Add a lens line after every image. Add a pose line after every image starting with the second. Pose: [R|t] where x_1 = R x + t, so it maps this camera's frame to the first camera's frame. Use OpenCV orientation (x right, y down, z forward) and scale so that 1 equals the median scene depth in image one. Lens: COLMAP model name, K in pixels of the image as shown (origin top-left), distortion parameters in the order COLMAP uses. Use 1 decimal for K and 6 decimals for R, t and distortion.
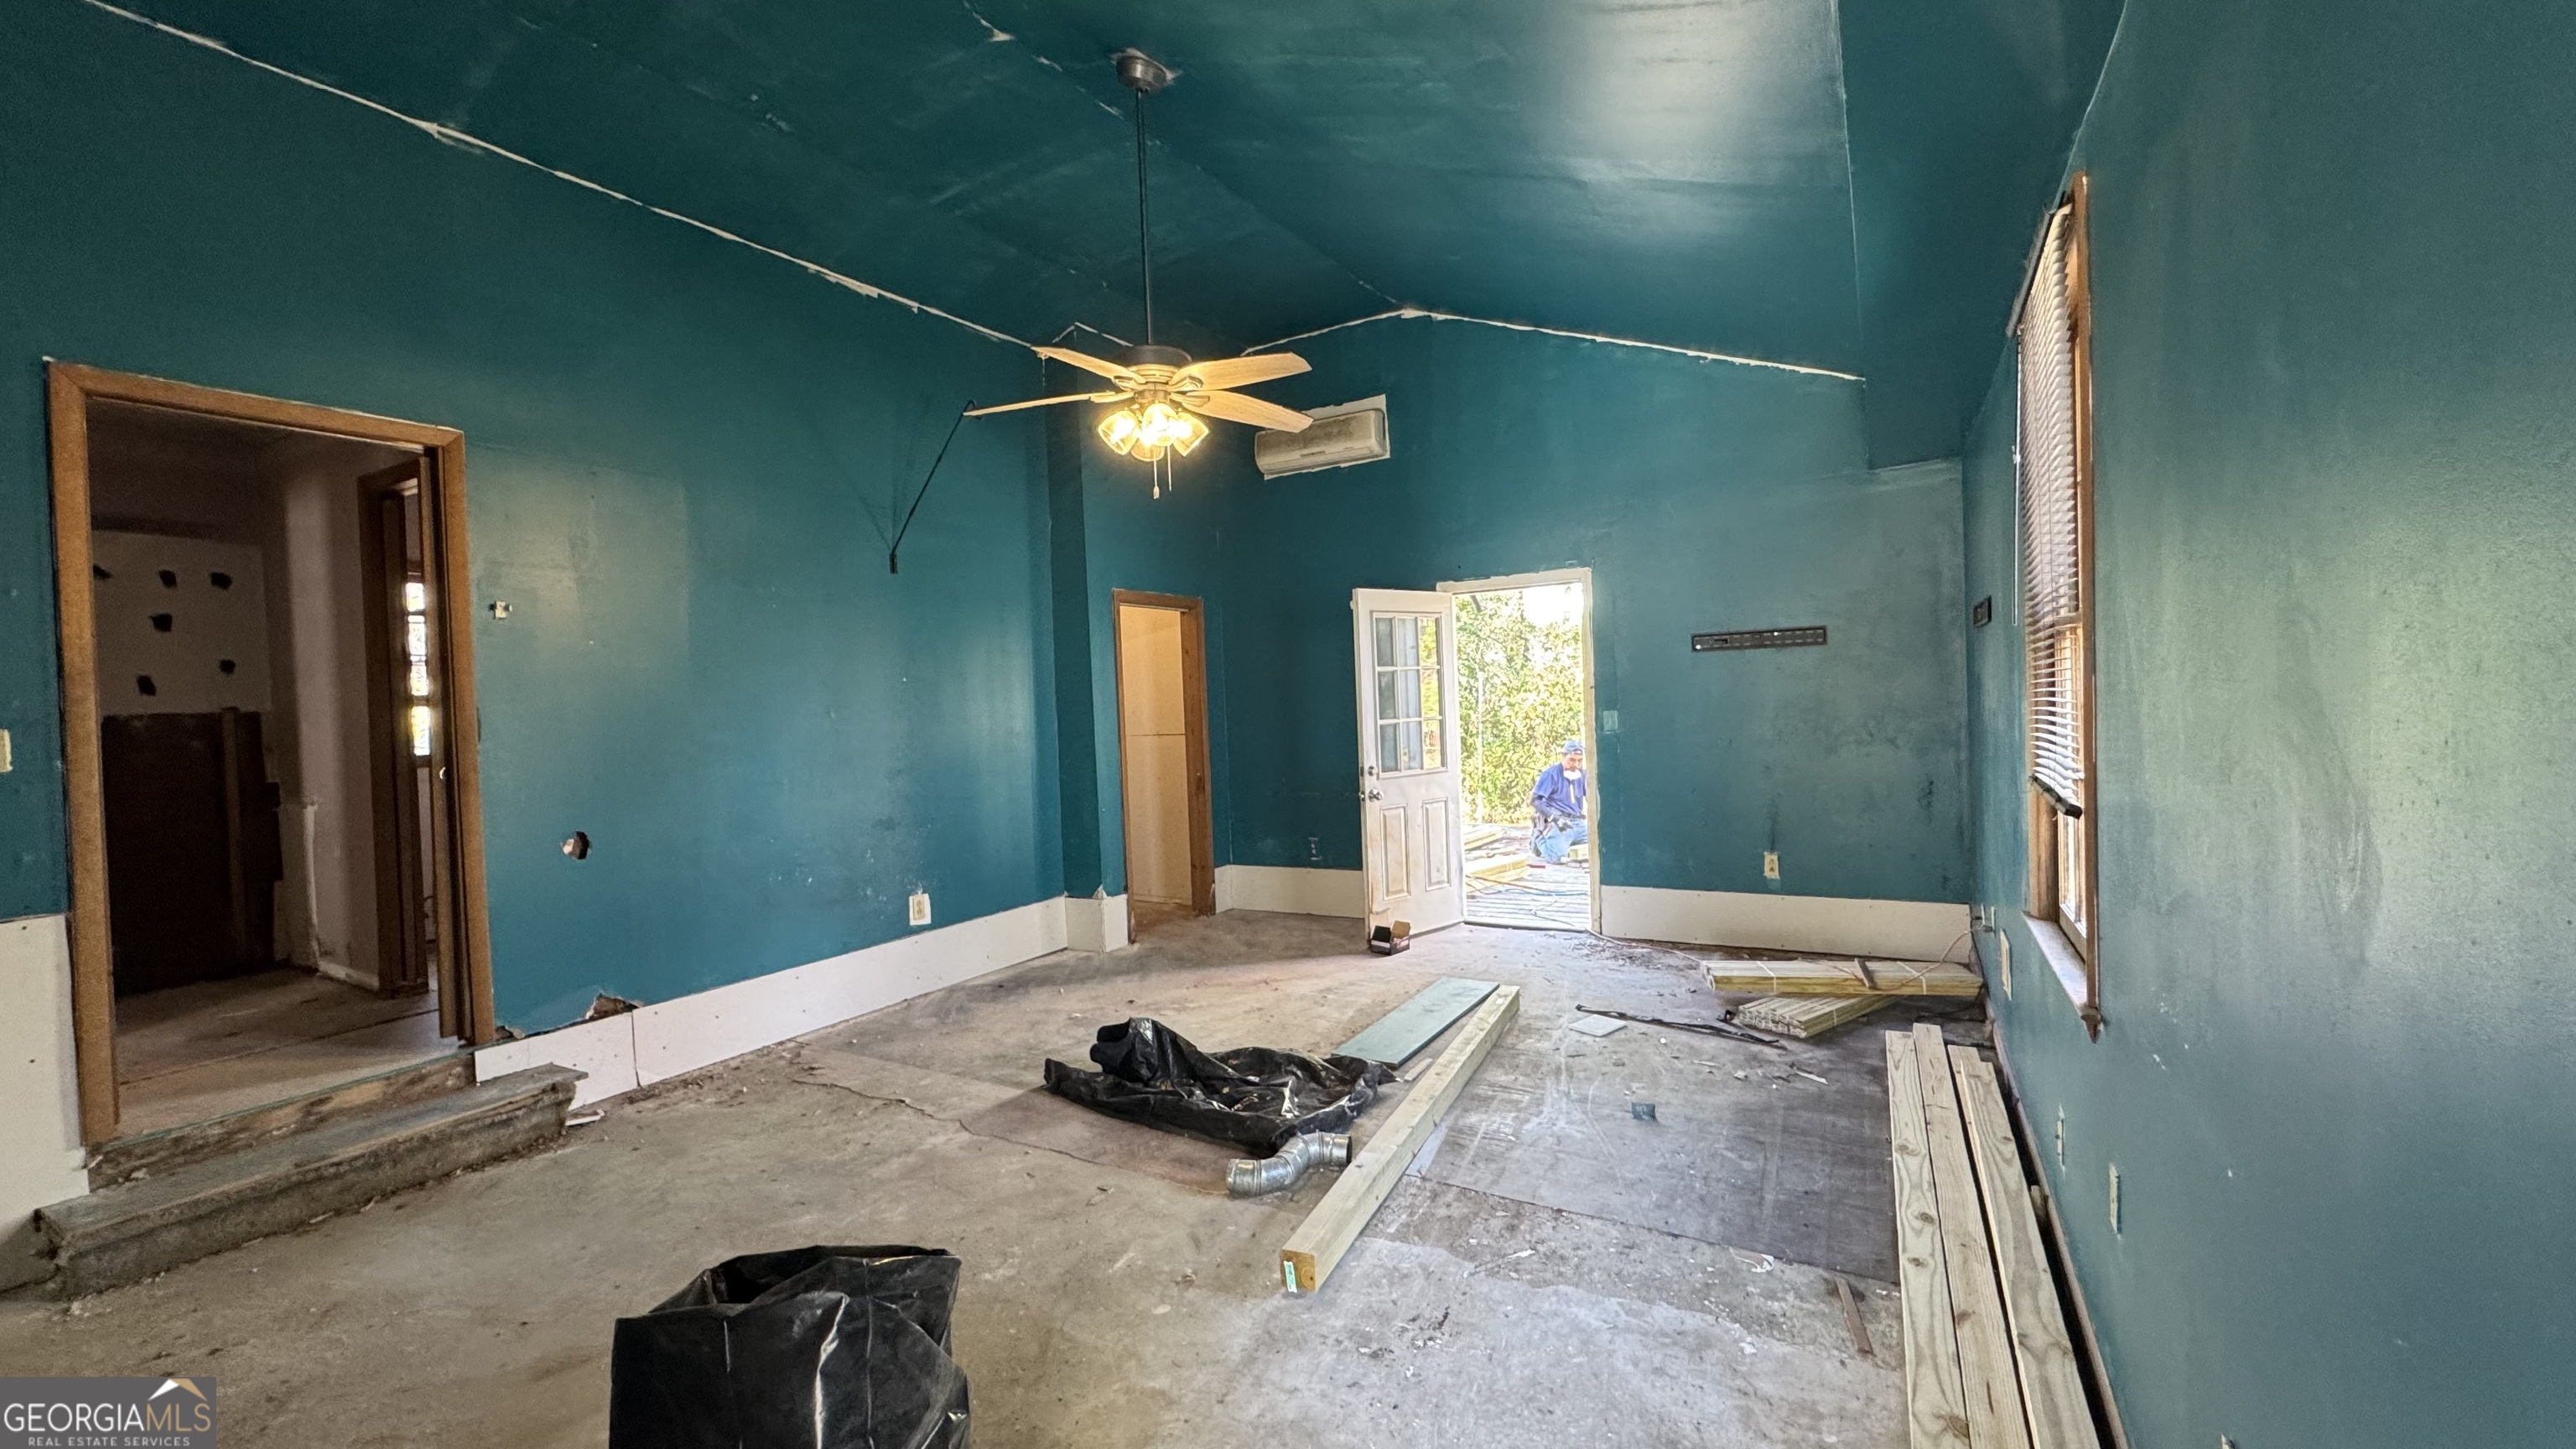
lens RADIAL K [[1028.7, 0, 1286.7], [0, 1028.7, 719.6], [0, 0, 1]] dist [-0.003118, 0.000605]
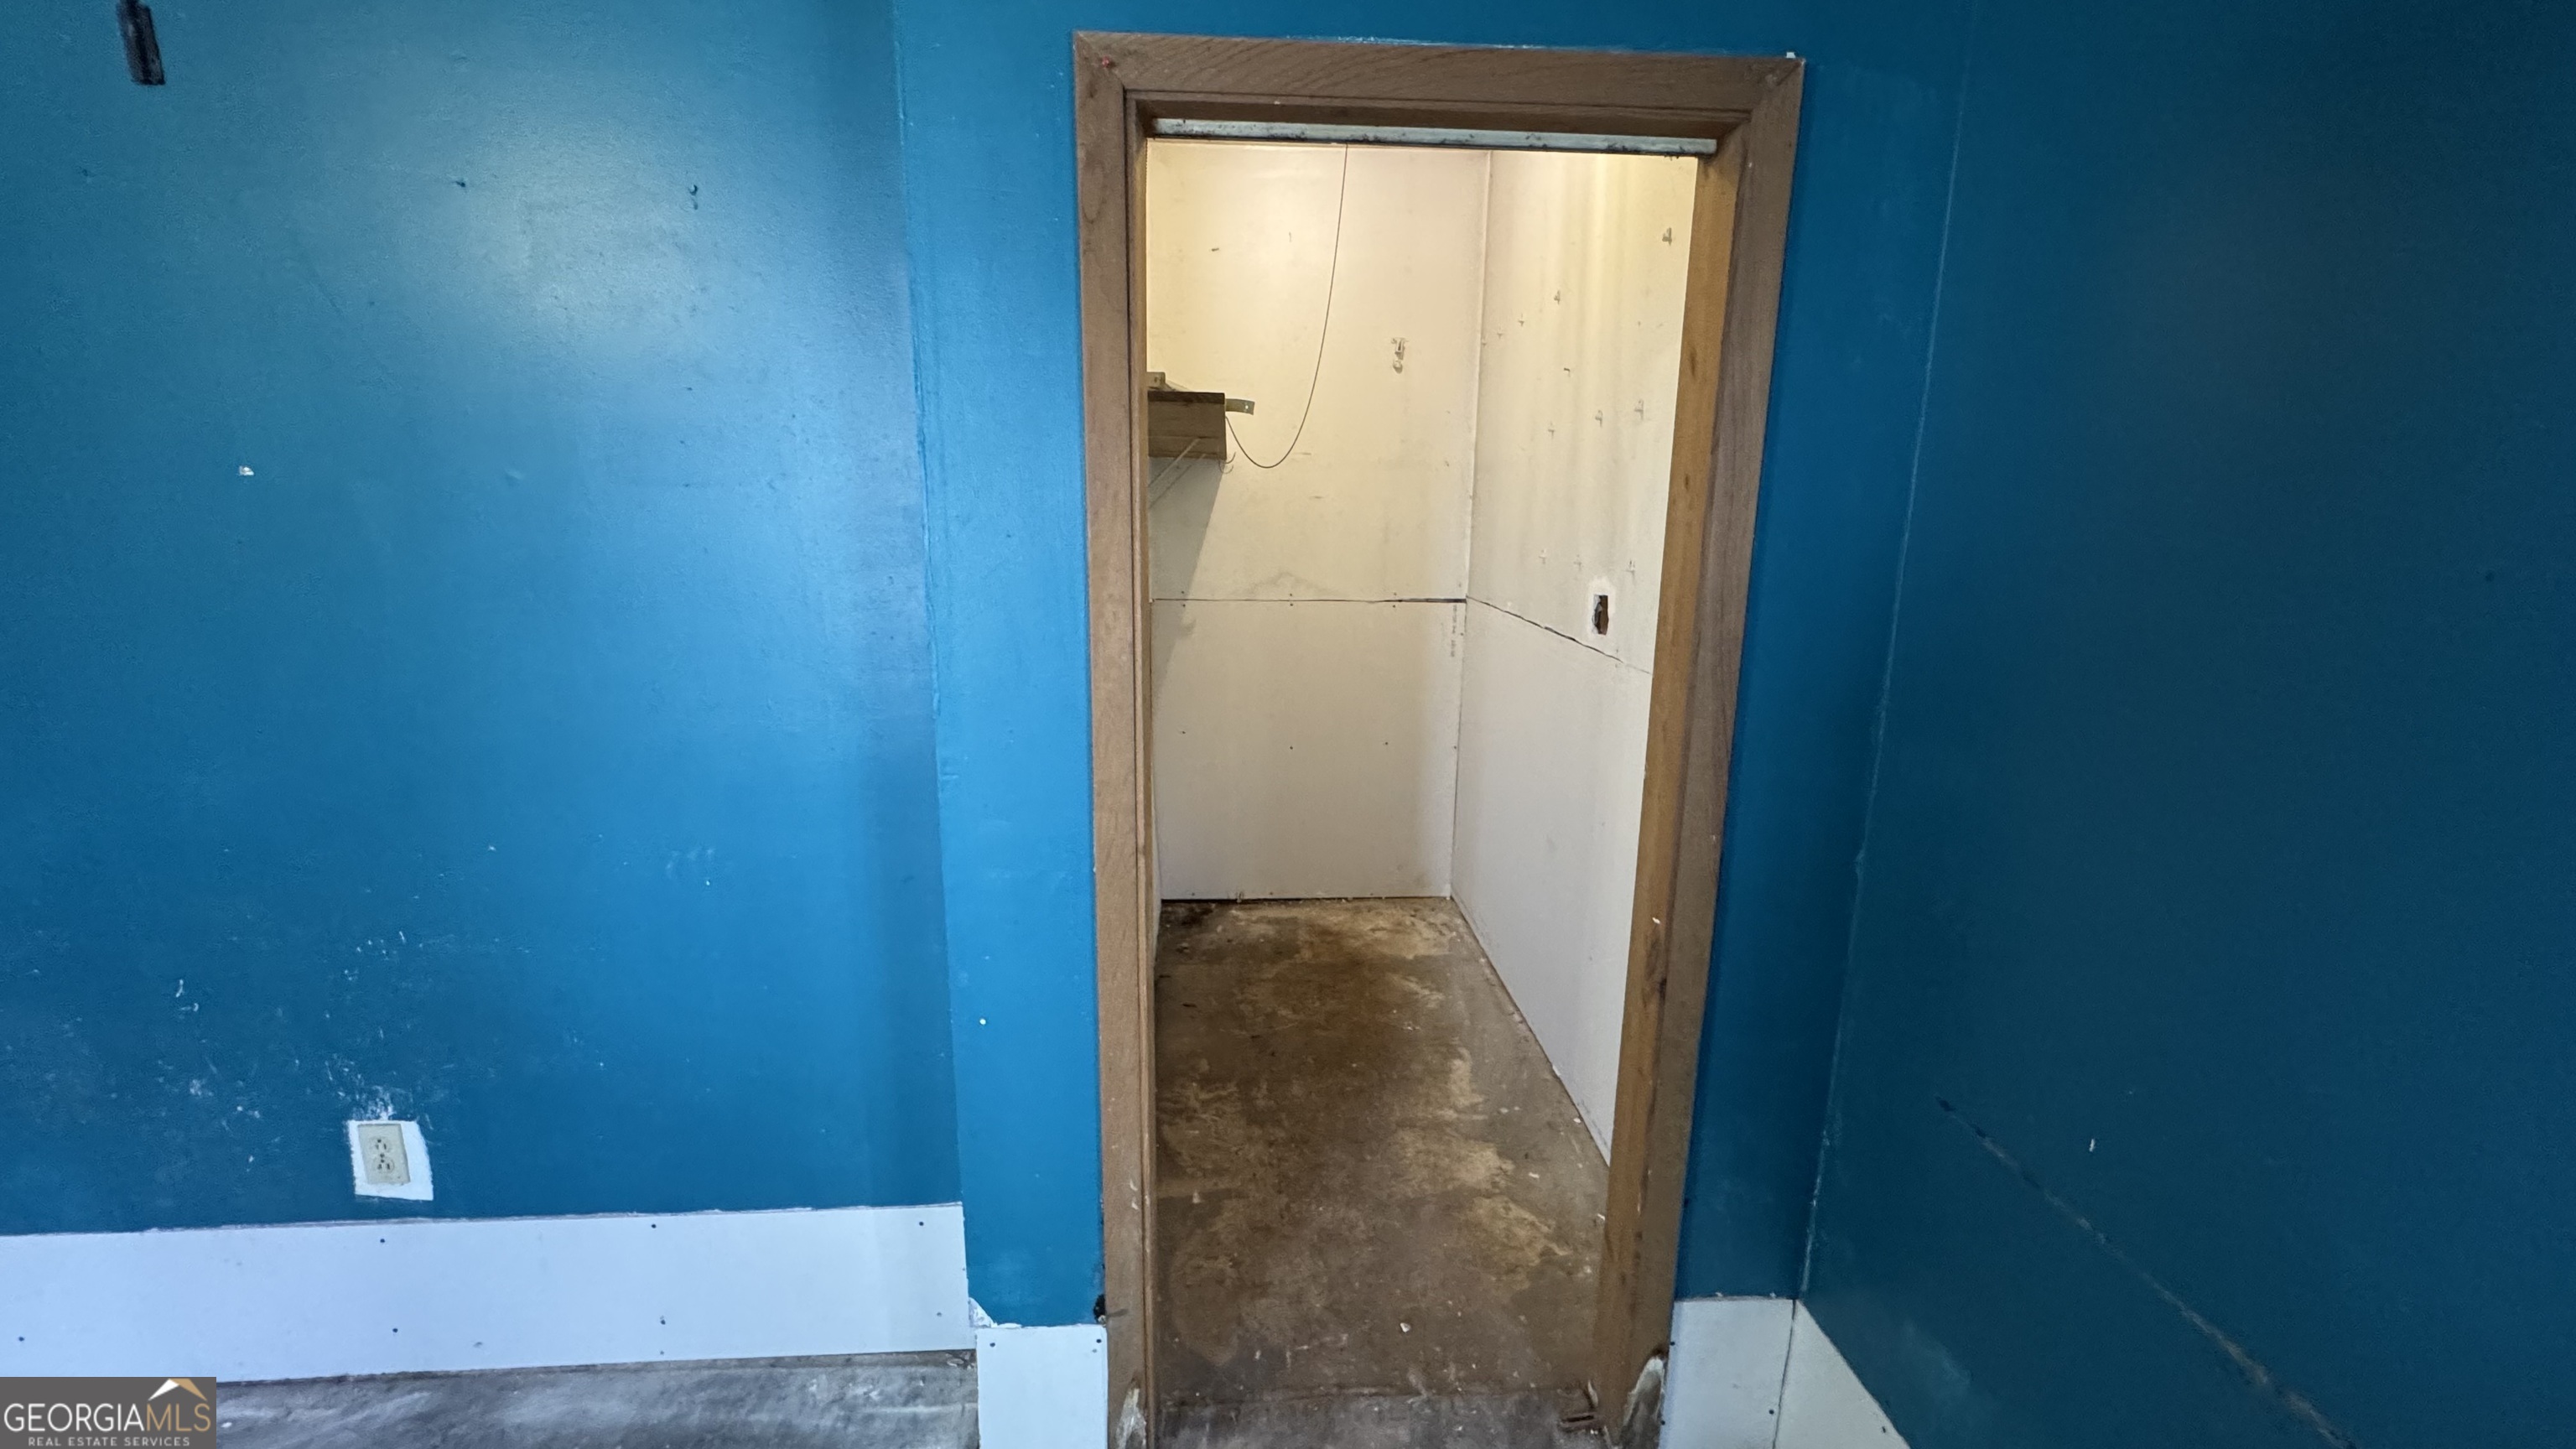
lens RADIAL K [[1028.7, 0, 1286.7], [0, 1028.7, 719.6], [0, 0, 1]] dist [-0.003118, 0.000605]
pose [[0.575360, 0.208075, -0.790990, 0.074658], [-0.046971, 0.973909, 0.222027, -0.064161], [0.816551, -0.090592, 0.570121, 1.403830]]
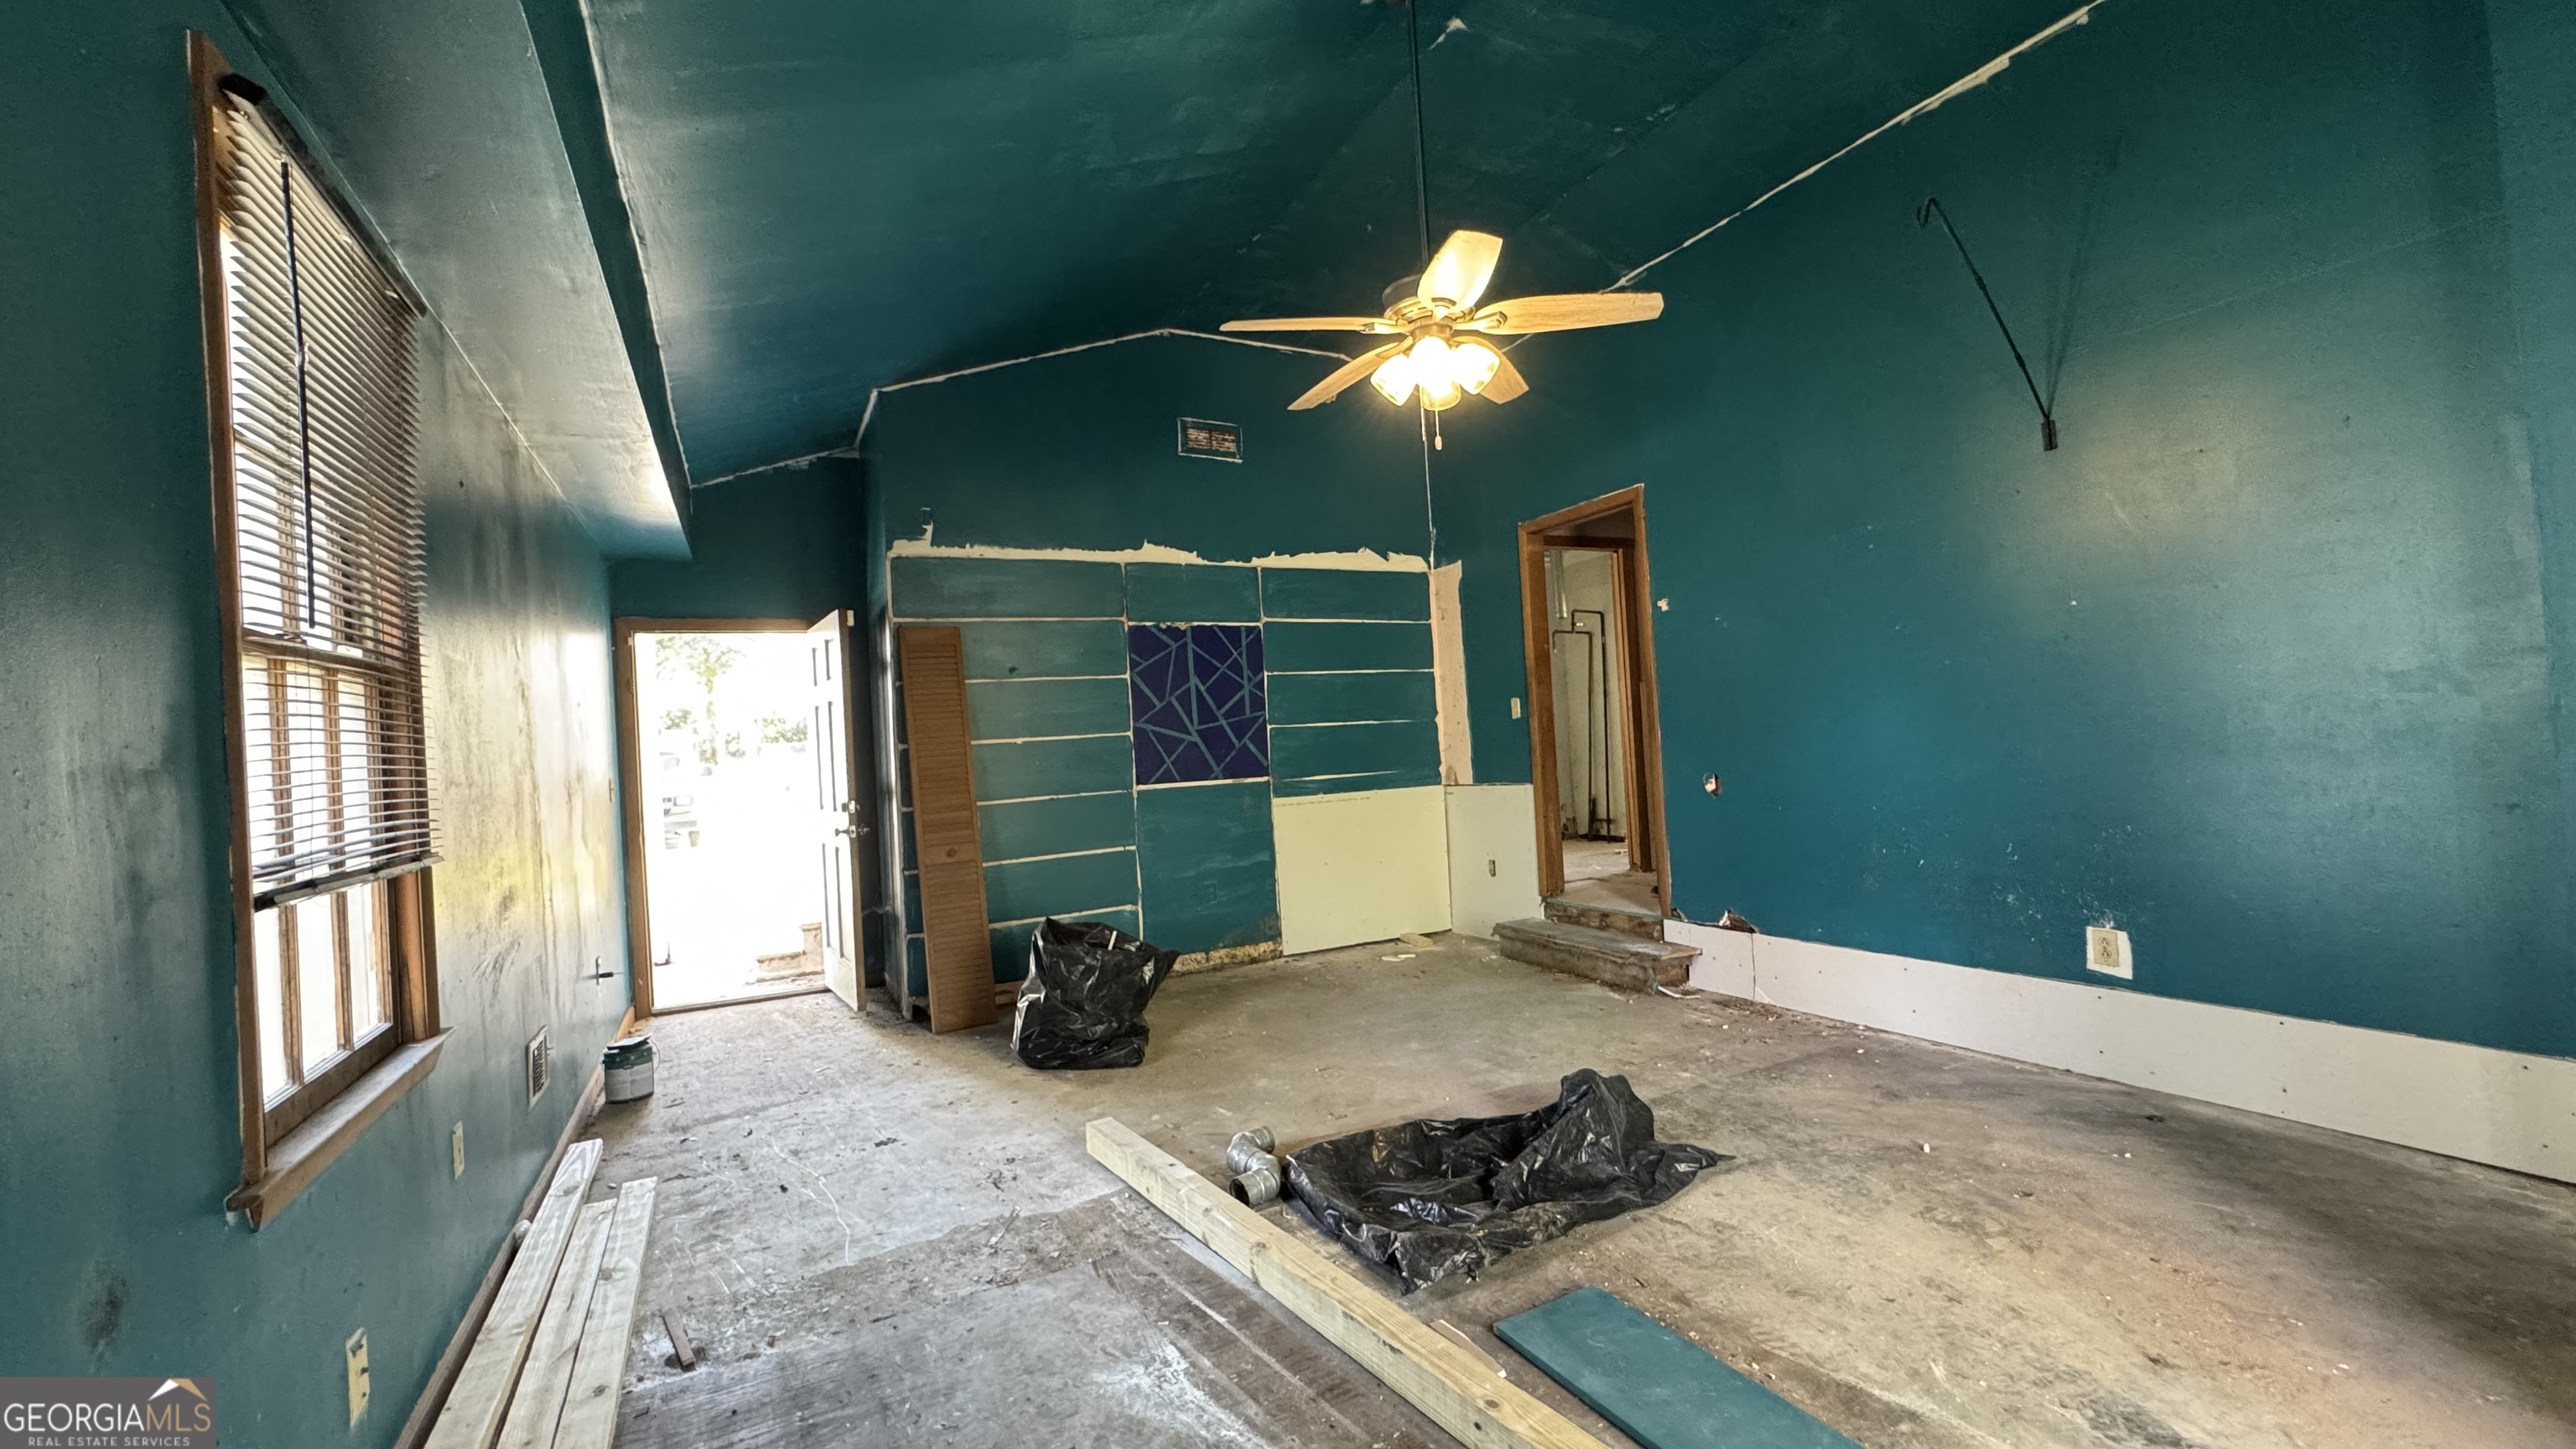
lens RADIAL K [[1028.7, 0, 1286.7], [0, 1028.7, 719.6], [0, 0, 1]] dist [-0.003118, 0.000605]
pose [[-0.526812, 0.050046, -0.848507, 0.617225], [0.063818, 0.997776, 0.019228, -0.011444], [0.847583, -0.044020, -0.528835, 1.200200]]
